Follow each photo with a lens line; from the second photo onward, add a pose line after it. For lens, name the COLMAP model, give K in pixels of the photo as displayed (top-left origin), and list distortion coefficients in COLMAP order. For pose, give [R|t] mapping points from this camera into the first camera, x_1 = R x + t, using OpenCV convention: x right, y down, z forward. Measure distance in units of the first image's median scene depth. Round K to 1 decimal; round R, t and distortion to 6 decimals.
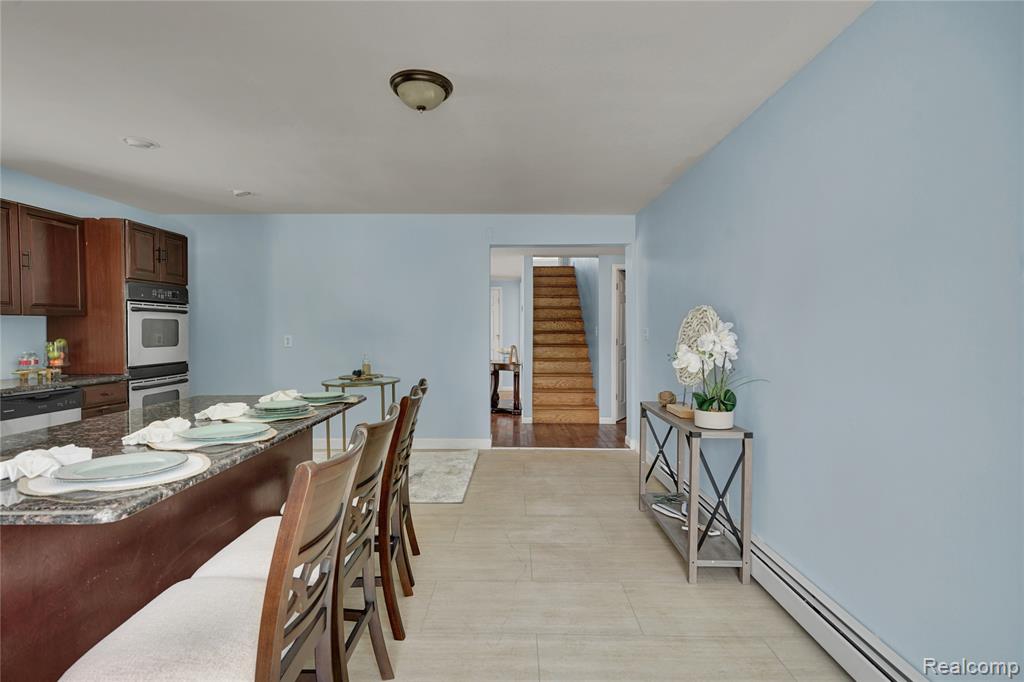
lens RADIAL K [[524.4, 0, 514.1], [0, 524.4, 337.8], [0, 0, 1]] dist [0.006679, 0.001955]
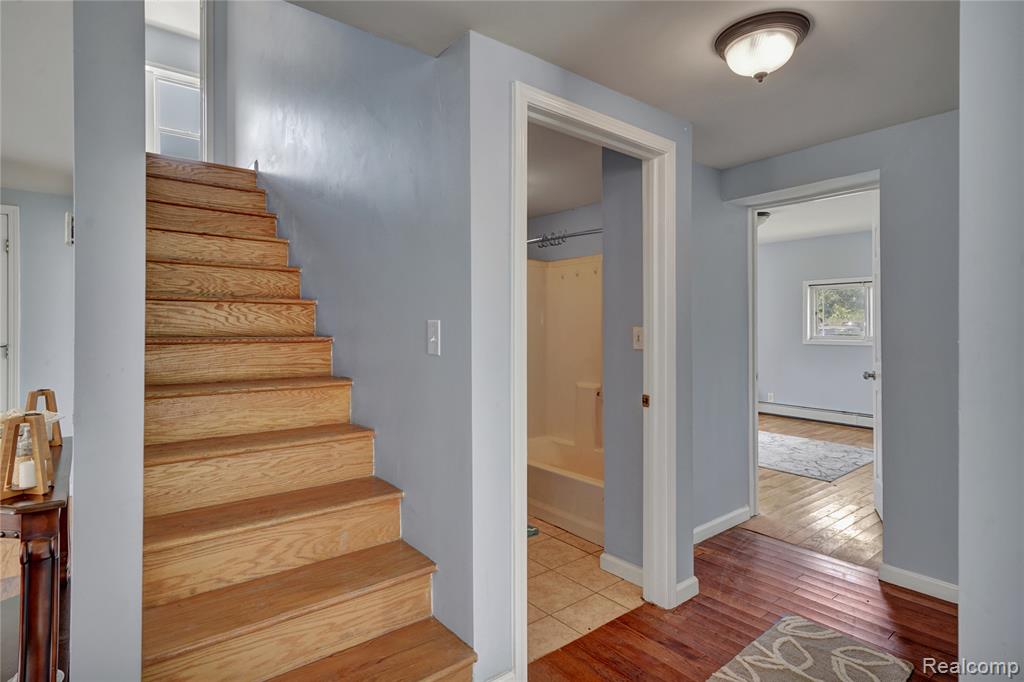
lens RADIAL K [[524.4, 0, 510.6], [0, 524.4, 330.1], [0, 0, 1]] dist [0.006679, 0.001955]
pose [[0.777659, 0.005295, 0.628664, 0.014547], [0.002949, 0.999923, -0.012070, -0.010960], [-0.628680, 0.011241, 0.777583, 0.645643]]
